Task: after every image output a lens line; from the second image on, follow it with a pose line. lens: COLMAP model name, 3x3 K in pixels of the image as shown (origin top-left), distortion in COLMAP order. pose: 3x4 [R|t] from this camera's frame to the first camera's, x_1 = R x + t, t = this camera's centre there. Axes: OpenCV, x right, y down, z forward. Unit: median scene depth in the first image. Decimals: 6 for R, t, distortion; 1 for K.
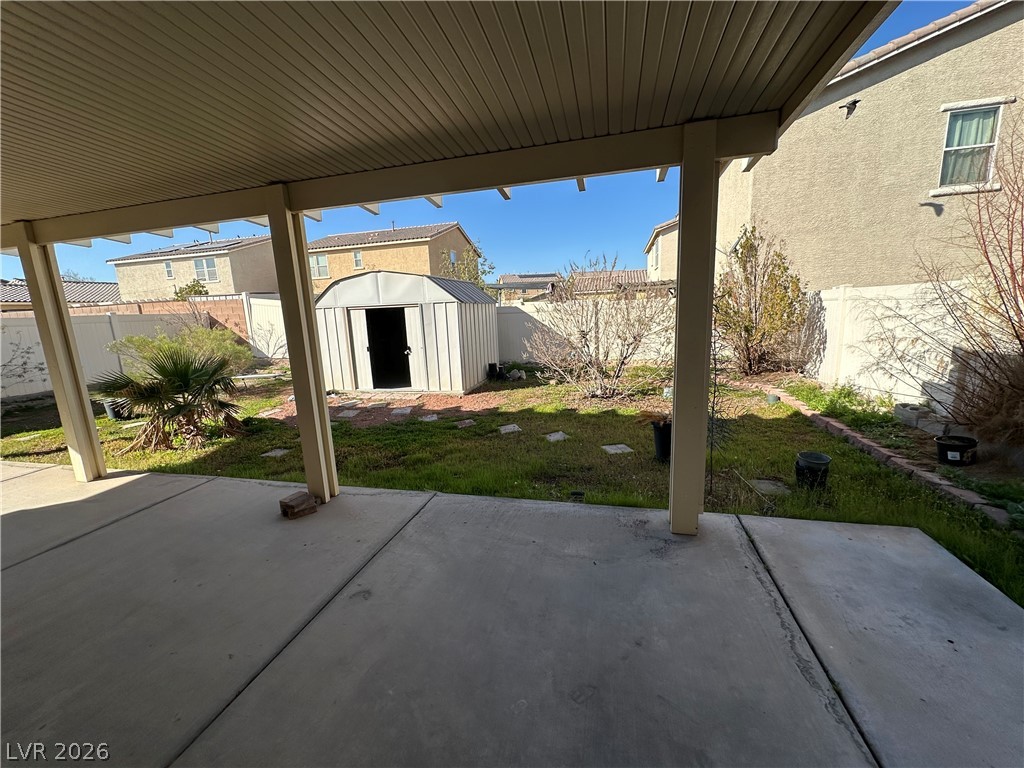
lens RADIAL K [[407.2, 0, 512.0], [0, 407.2, 384.0], [0, 0, 1]] dist [-0.001209, -0.000144]
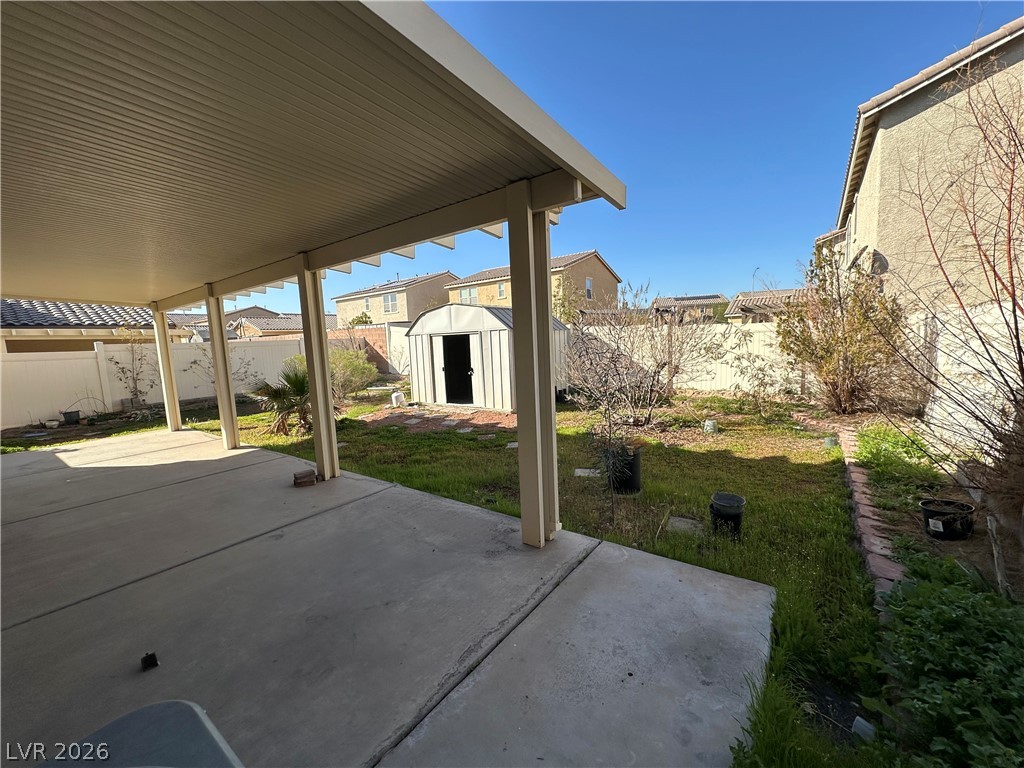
lens RADIAL K [[407.2, 0, 512.0], [0, 407.2, 384.0], [0, 0, 1]] dist [-0.001209, -0.000144]
pose [[0.926467, 0.043247, -0.373882, 0.450993], [-0.064971, 0.996841, -0.045690, -0.003330], [0.370725, 0.066622, 0.926350, -0.029133]]
